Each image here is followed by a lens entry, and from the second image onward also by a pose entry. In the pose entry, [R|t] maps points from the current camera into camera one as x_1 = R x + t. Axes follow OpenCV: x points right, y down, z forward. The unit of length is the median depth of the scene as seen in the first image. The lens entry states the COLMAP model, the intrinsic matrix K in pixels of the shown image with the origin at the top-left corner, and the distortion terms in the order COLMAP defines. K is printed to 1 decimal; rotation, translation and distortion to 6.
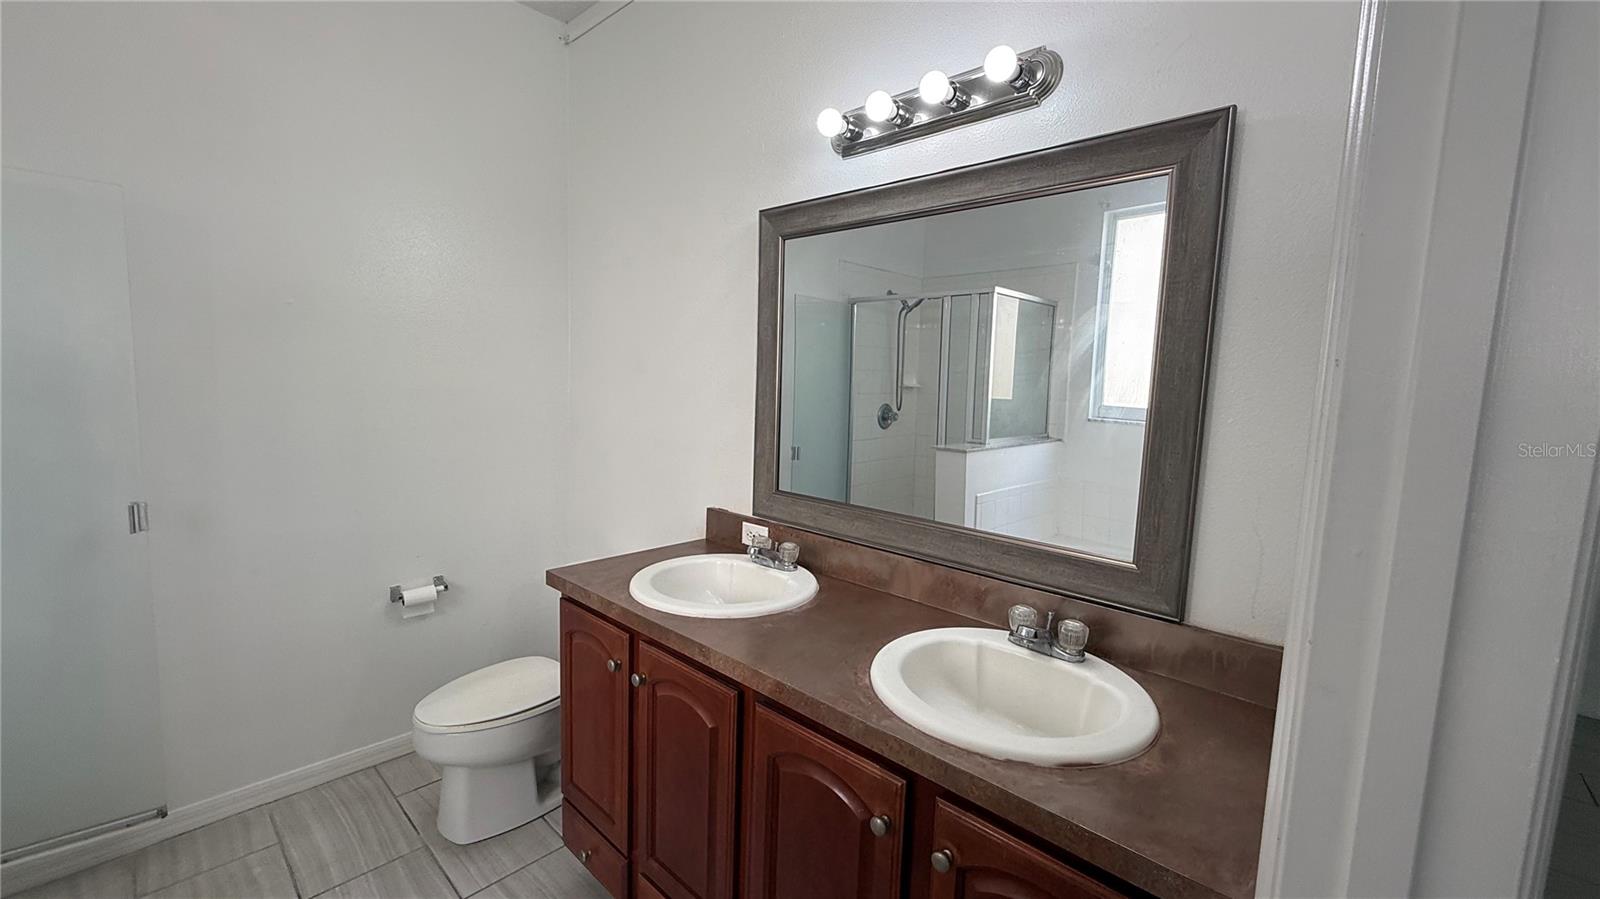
lens RADIAL K [[639.5, 0, 799.4], [0, 639.5, 452.4], [0, 0, 1]] dist [-0.001031, -0.000059]
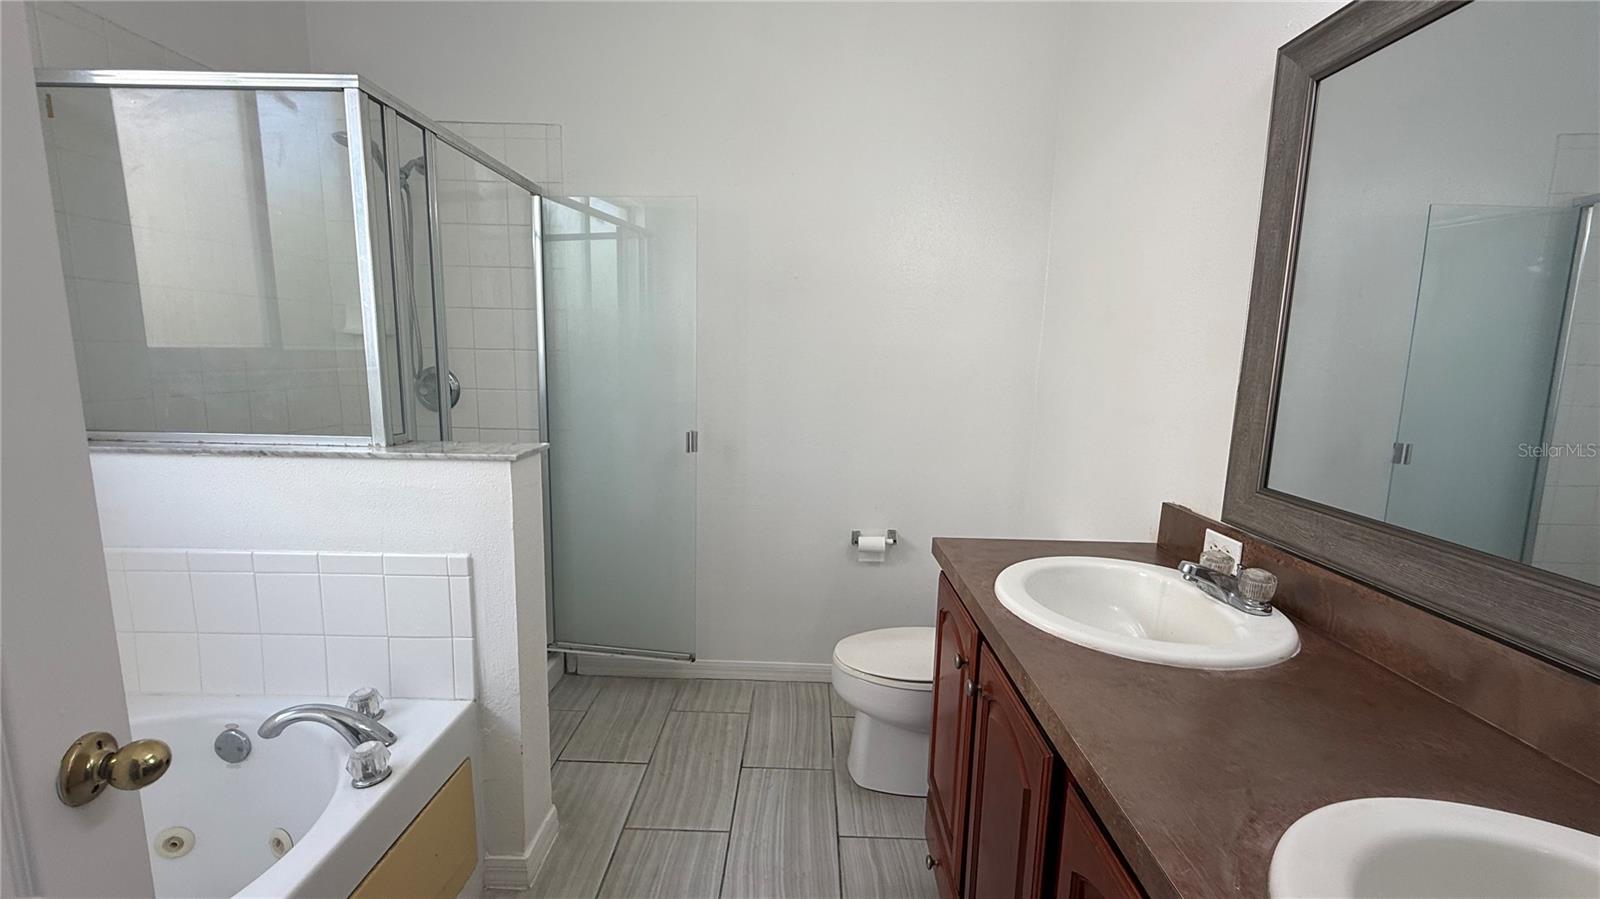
lens RADIAL K [[639.5, 0, 799.4], [0, 639.5, 452.4], [0, 0, 1]] dist [-0.001031, -0.000059]
pose [[0.668311, 0.095749, -0.737694, 0.125957], [-0.080761, 0.995159, 0.056002, 0.025744], [0.739485, 0.022150, 0.672809, 0.224420]]
